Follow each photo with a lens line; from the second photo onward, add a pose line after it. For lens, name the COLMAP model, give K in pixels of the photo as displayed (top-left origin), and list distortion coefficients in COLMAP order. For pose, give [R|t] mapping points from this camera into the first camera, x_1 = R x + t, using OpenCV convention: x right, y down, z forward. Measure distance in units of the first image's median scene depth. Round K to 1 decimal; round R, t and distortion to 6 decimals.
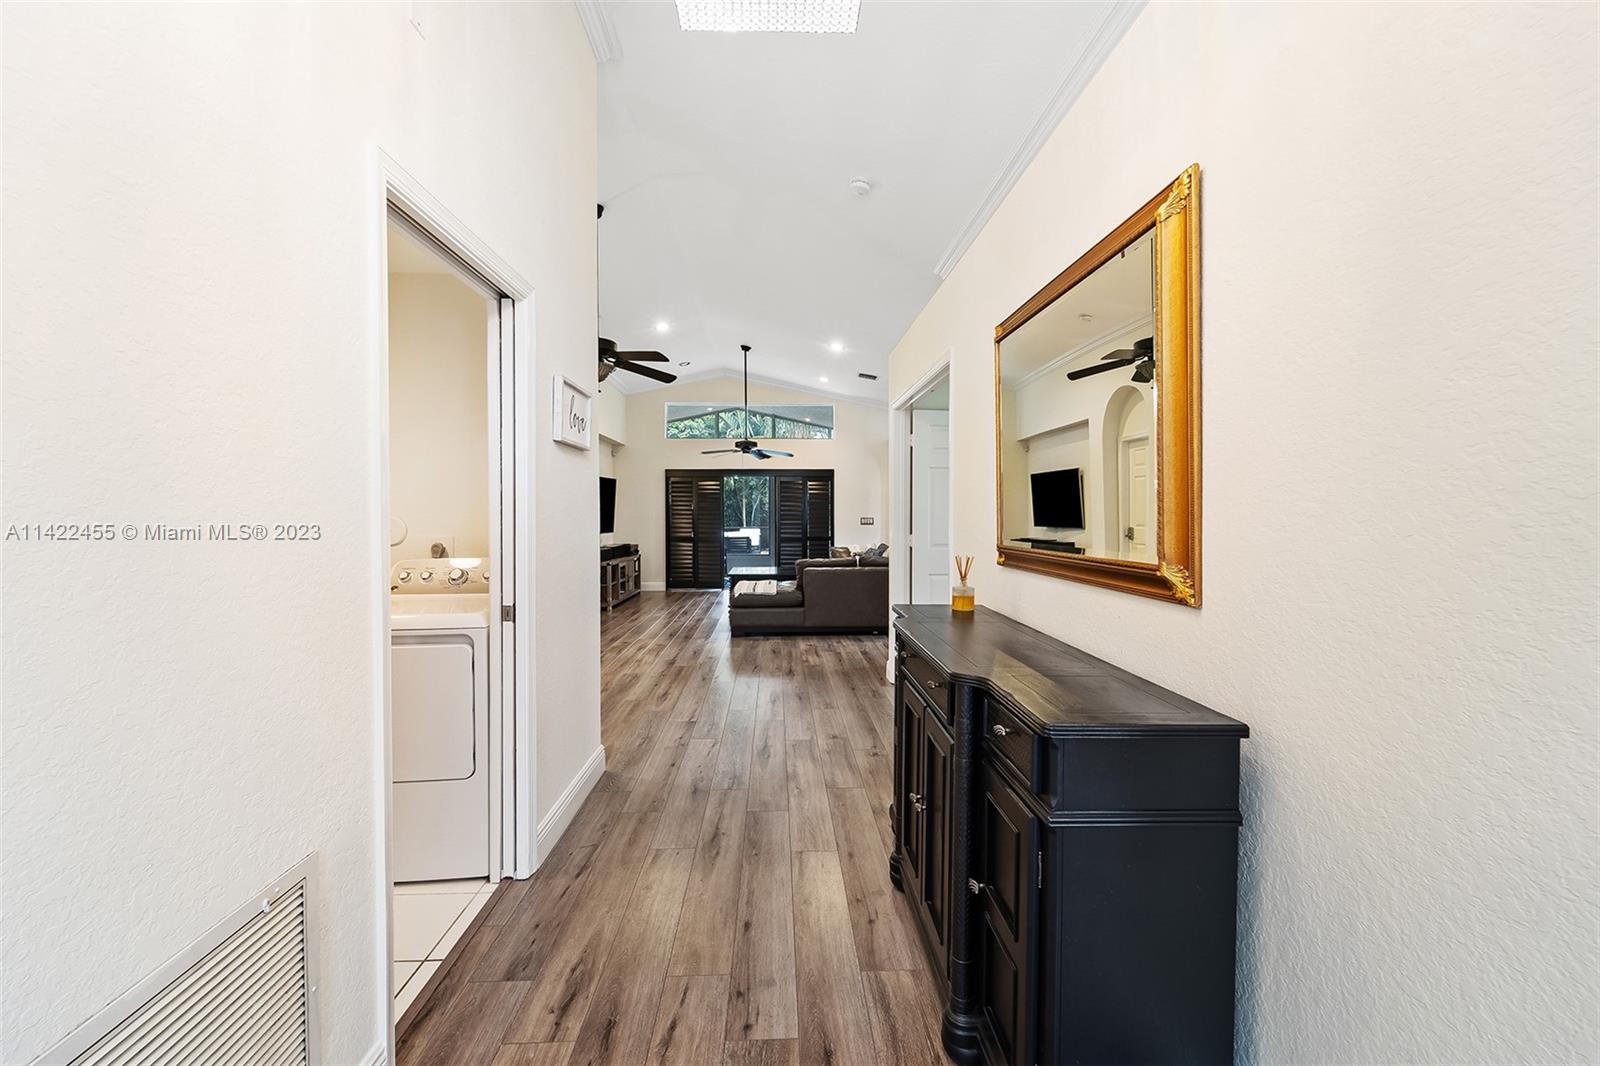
lens RADIAL K [[652.8, 0, 797.8], [0, 652.8, 527.9], [0, 0, 1]] dist [-0.001330, -0.000449]
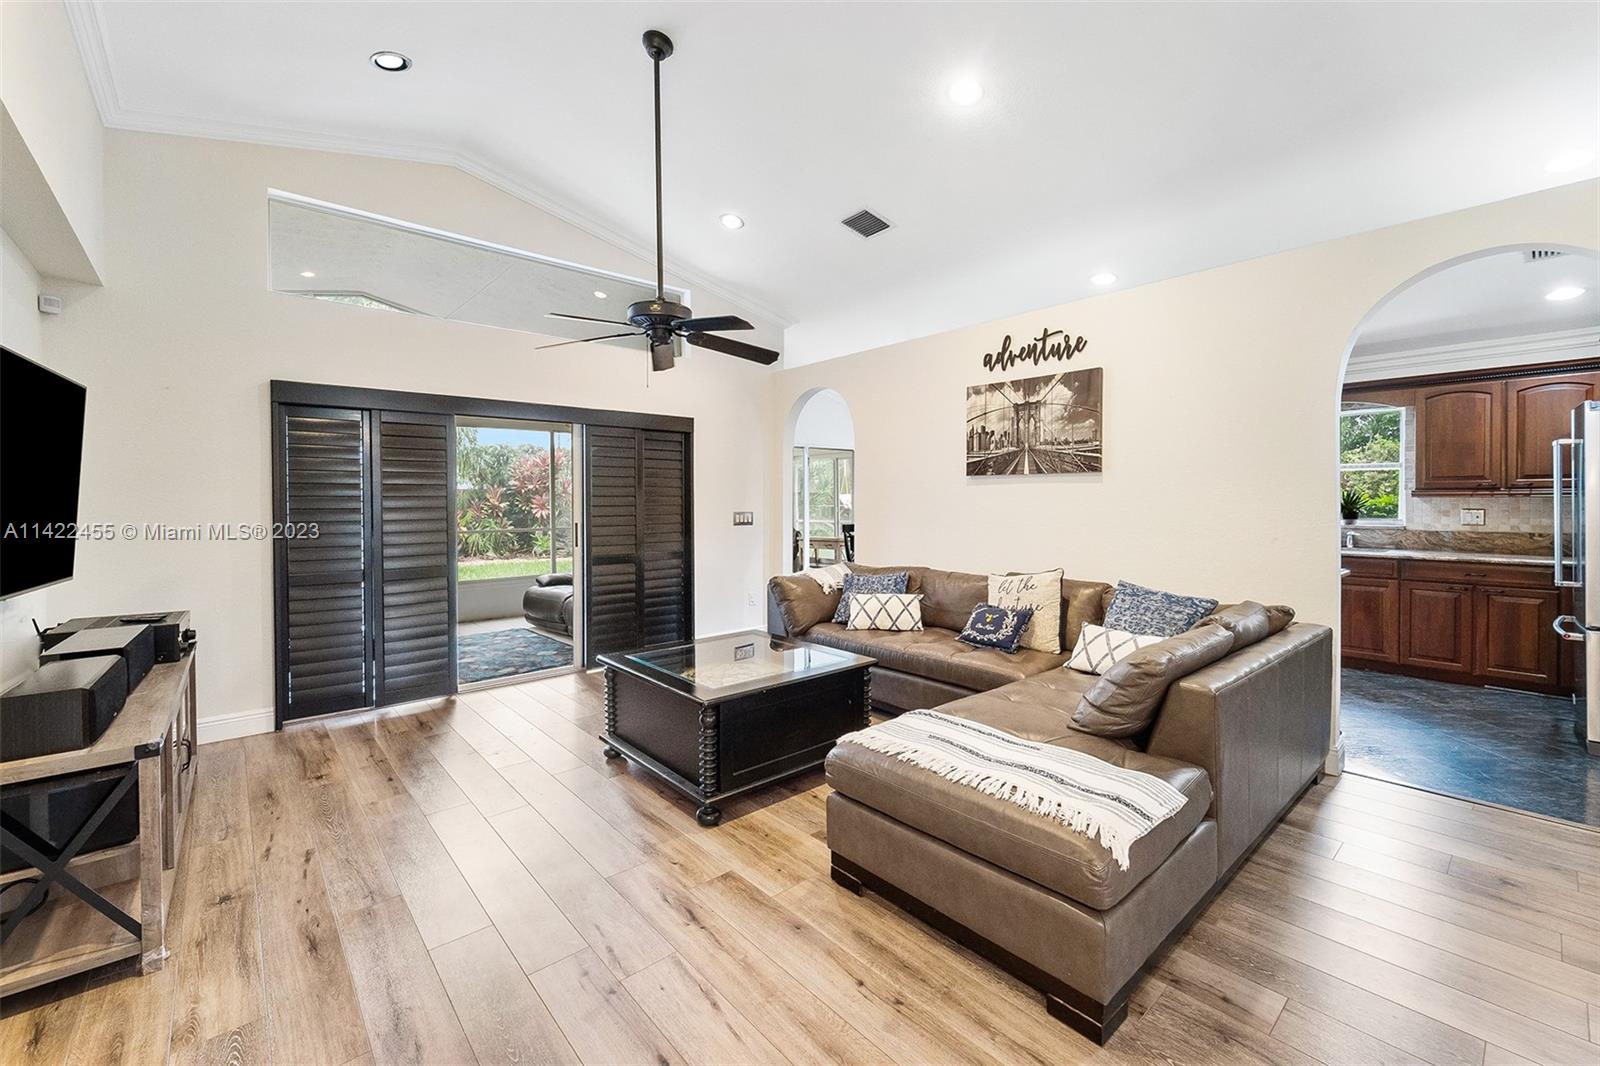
lens RADIAL K [[655.7, 0, 803.9], [0, 655.7, 510.4], [0, 0, 1]] dist [-0.000782, -0.000192]
pose [[0.774367, -0.012238, 0.632618, -0.216327], [0.019315, 0.999804, -0.004302, -0.015162], [-0.632442, 0.015550, 0.774452, 0.588932]]
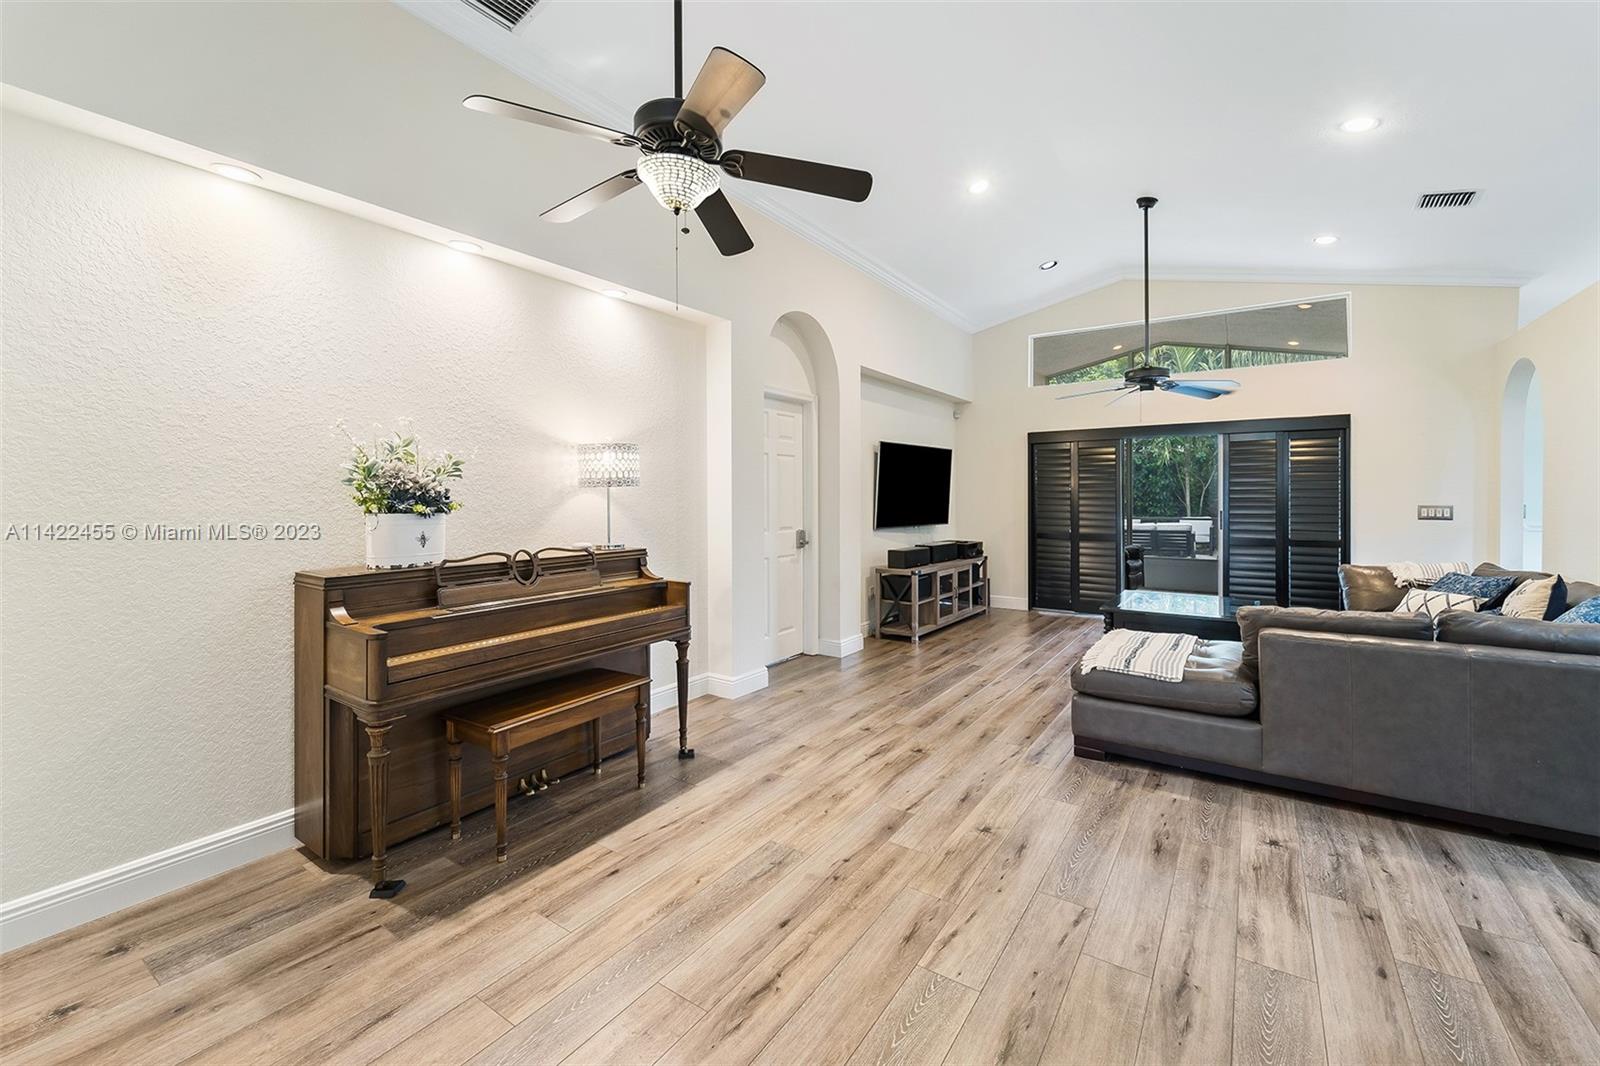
lens RADIAL K [[658.3, 0, 799.7], [0, 658.3, 495.7], [0, 0, 1]] dist [0.000215, -0.000181]
pose [[0.802738, 0.000022, -0.596332, 0.016295], [-0.014055, 0.999723, -0.018883, -0.007751], [0.596166, 0.023539, 0.802516, 0.325464]]
